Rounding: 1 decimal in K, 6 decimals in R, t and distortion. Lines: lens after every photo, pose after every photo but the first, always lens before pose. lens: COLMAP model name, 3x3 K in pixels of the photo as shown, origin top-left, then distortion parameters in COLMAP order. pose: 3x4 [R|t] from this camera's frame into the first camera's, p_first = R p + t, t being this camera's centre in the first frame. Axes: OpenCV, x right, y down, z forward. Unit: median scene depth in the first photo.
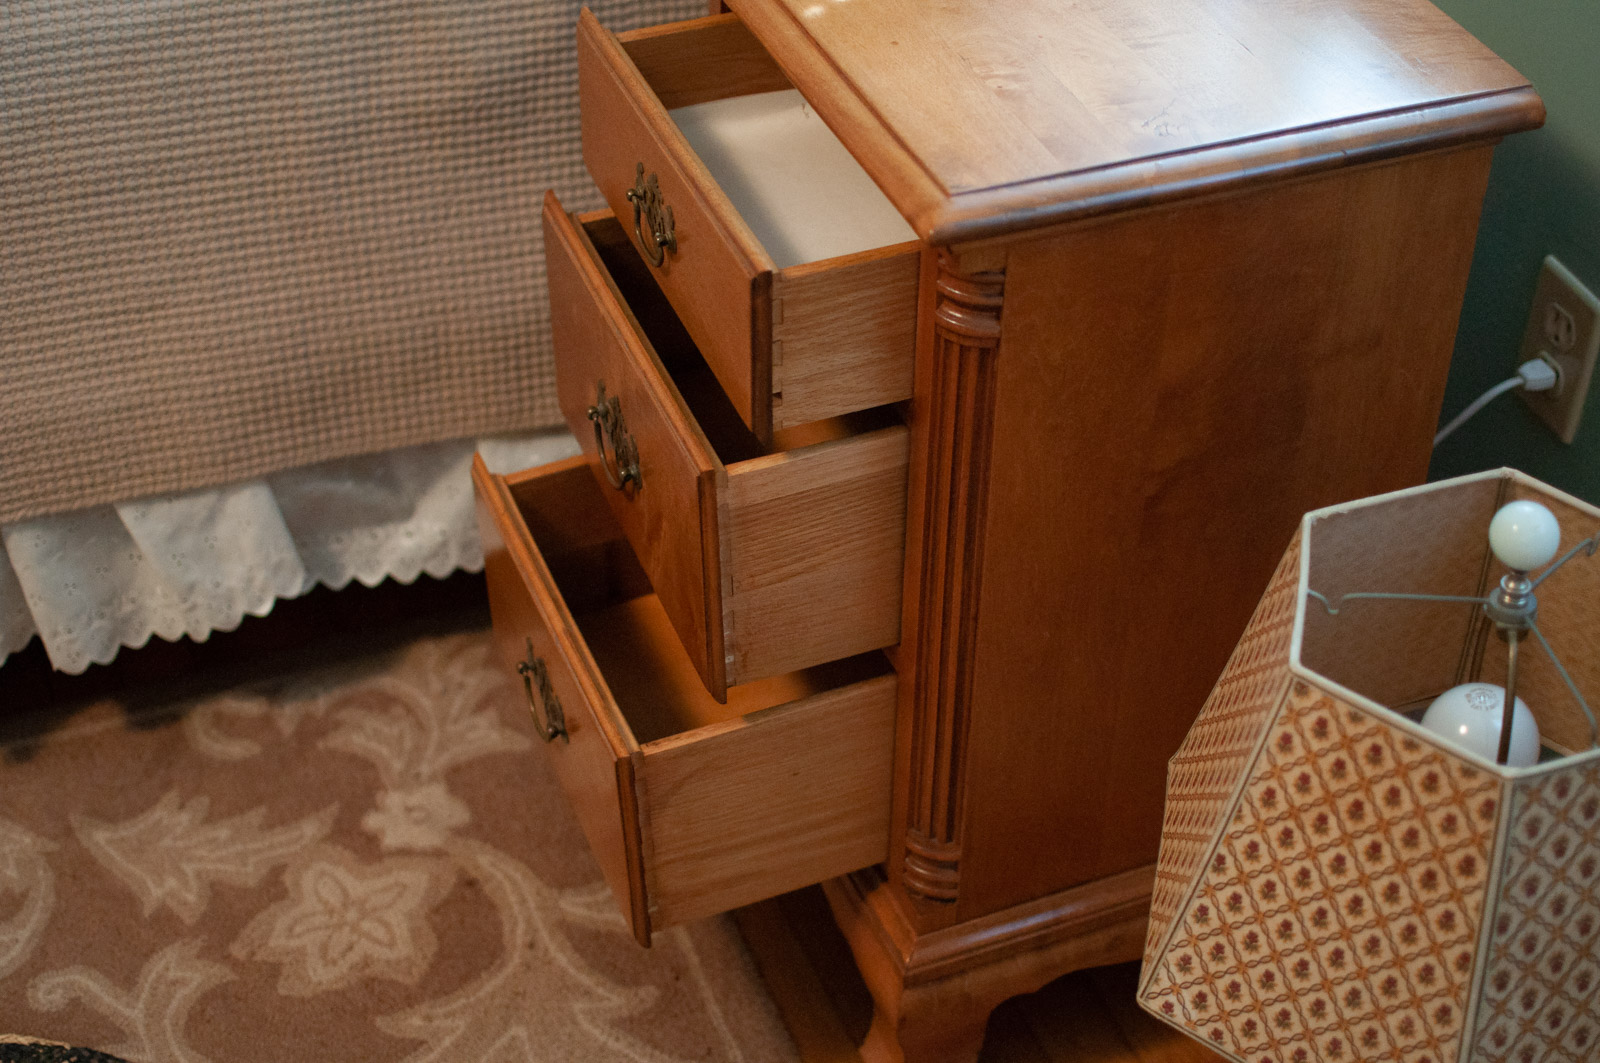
lens RADIAL K [[2458.1, 0, 800.0], [0, 2458.1, 531.5], [0, 0, 1]] dist [-0.181078, 0.030054]
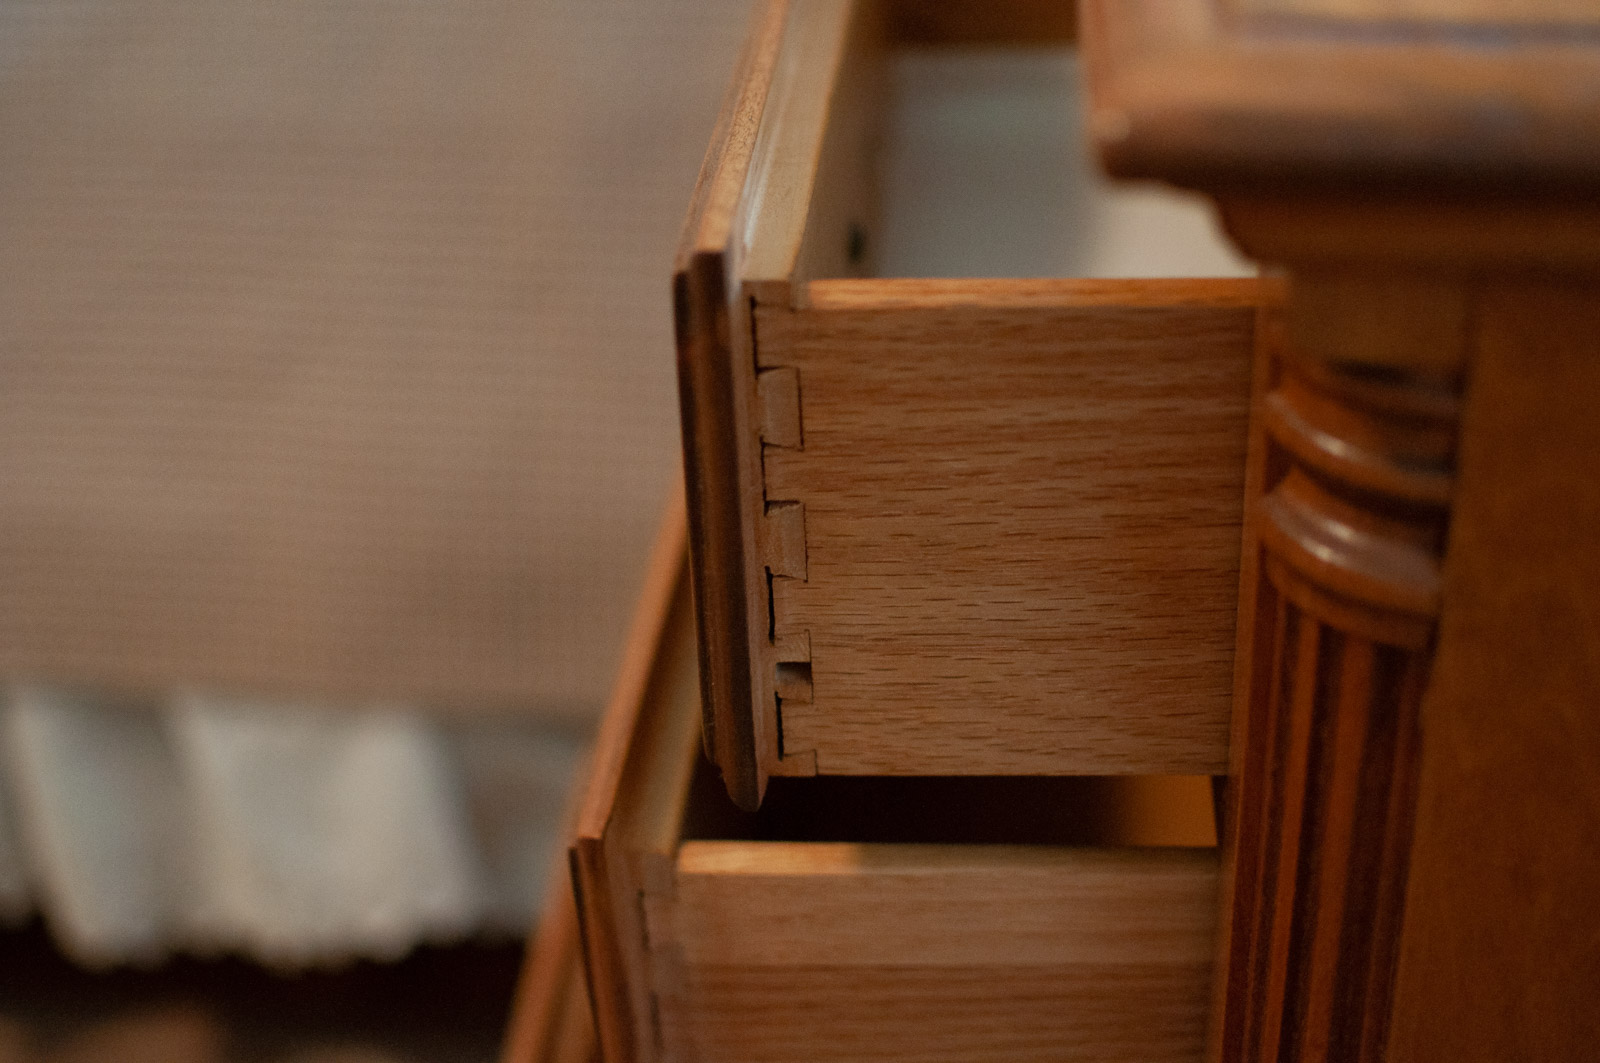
lens RADIAL K [[2458.1, 0, 800.0], [0, 2458.1, 531.5], [0, 0, 1]] dist [-0.181078, 0.030054]
pose [[0.889959, 0.183936, -0.417301, 0.131551], [-0.243788, 0.965216, -0.094472, -0.042319], [0.385409, 0.185809, 0.903845, 0.695230]]
